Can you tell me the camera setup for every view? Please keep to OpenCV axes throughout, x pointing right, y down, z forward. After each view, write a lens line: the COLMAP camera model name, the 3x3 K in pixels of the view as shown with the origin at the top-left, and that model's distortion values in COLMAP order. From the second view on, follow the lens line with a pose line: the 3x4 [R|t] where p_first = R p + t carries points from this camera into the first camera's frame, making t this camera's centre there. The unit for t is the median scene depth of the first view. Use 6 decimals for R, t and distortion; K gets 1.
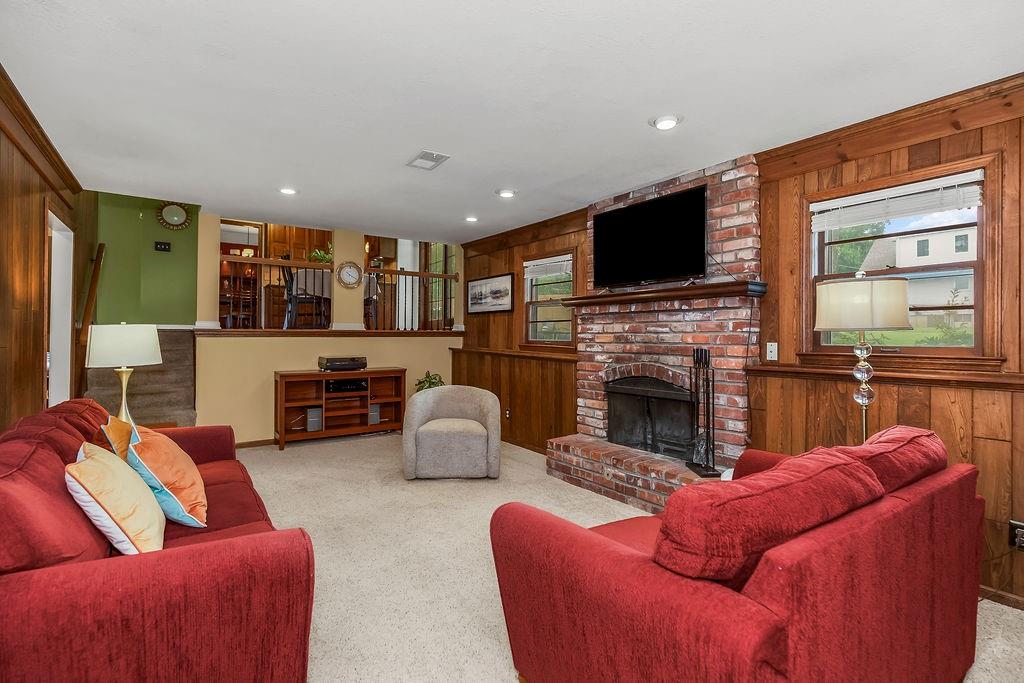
lens RADIAL K [[483.9, 0, 512.6], [0, 483.9, 335.2], [0, 0, 1]] dist [-0.004748, -0.000516]
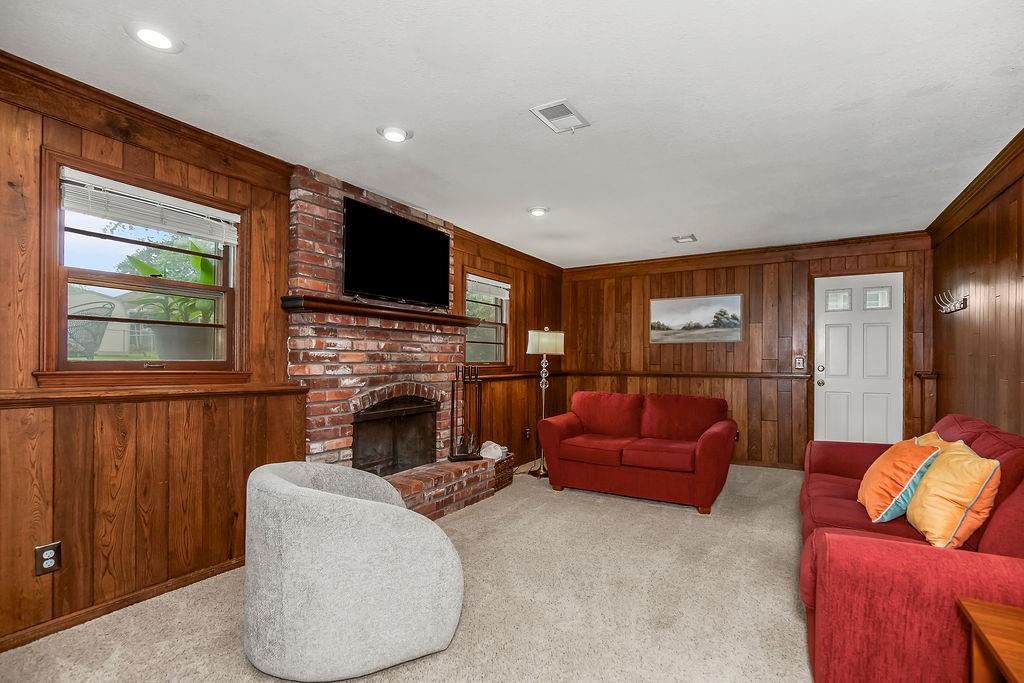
lens RADIAL K [[483.9, 0, 533.1], [0, 483.9, 363.7], [0, 0, 1]] dist [-0.004748, -0.000516]
pose [[-0.423710, -0.009054, 0.905752, -0.697362], [-0.006358, 0.999955, 0.007022, 0.009983], [-0.905775, -0.002783, -0.423749, 1.122133]]
